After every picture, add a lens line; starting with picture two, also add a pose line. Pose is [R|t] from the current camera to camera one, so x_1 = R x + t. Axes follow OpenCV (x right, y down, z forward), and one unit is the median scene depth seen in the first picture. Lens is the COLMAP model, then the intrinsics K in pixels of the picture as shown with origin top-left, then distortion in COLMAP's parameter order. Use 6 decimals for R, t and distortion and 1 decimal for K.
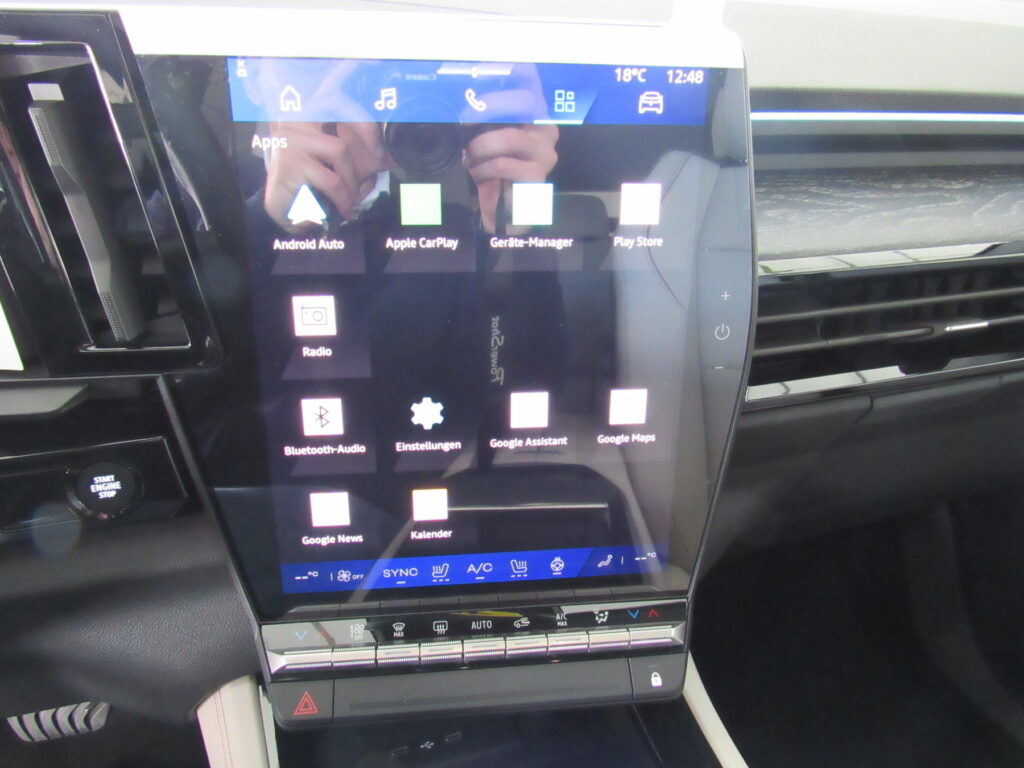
lens RADIAL K [[706.1, 0, 510.9], [0, 706.1, 372.6], [0, 0, 1]] dist [-0.020926, 0.002943]
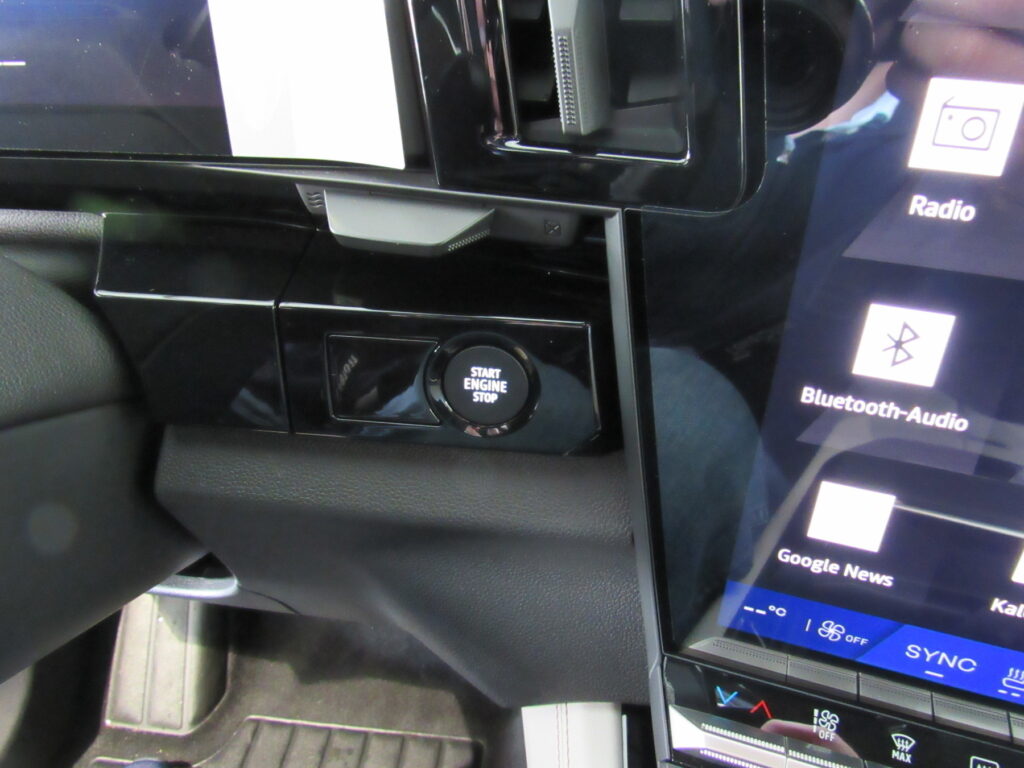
lens RADIAL K [[734.5, 0, 512.0], [0, 734.5, 384.0], [0, 0, 1]] dist [-0.028045, 0.008554]
pose [[0.903063, 0.222066, -0.367646, -0.318192], [-0.173777, 0.971689, 0.160067, 0.054501], [0.392784, -0.080662, 0.916087, 0.416789]]
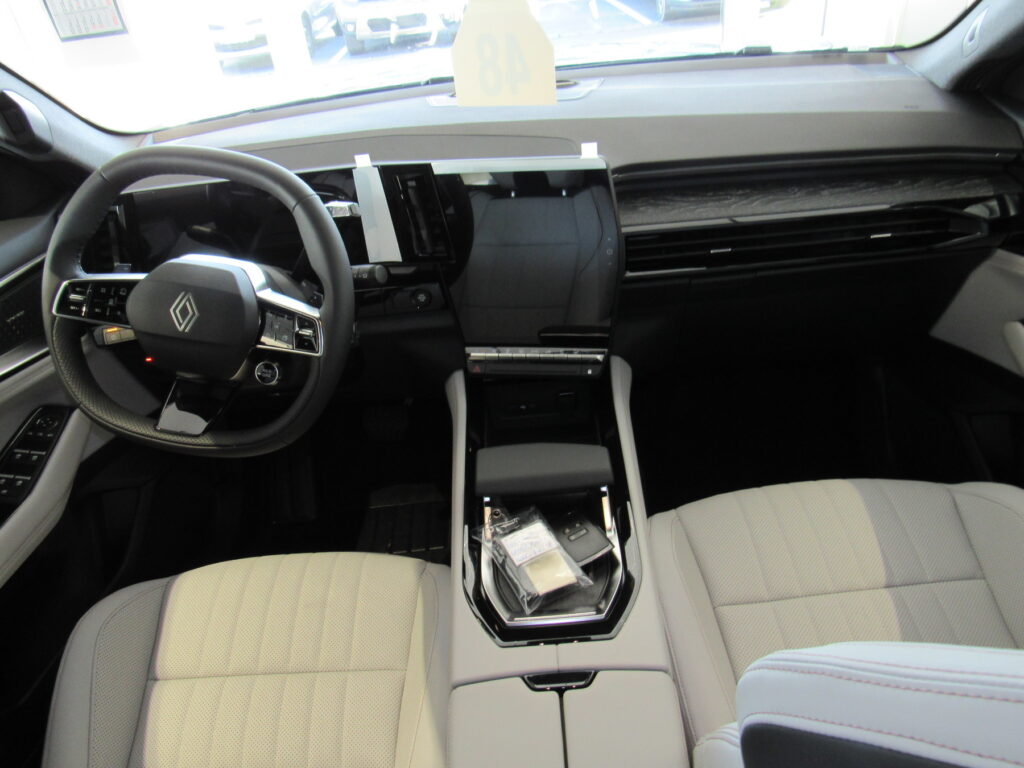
lens RADIAL K [[734.5, 0, 512.0], [0, 734.5, 384.0], [0, 0, 1]] dist [-0.028045, 0.008554]
pose [[0.946107, 0.066344, -0.316987, 0.934677], [-0.029717, 0.992447, 0.119017, 0.140954], [0.322489, -0.103183, 0.940933, -2.131175]]
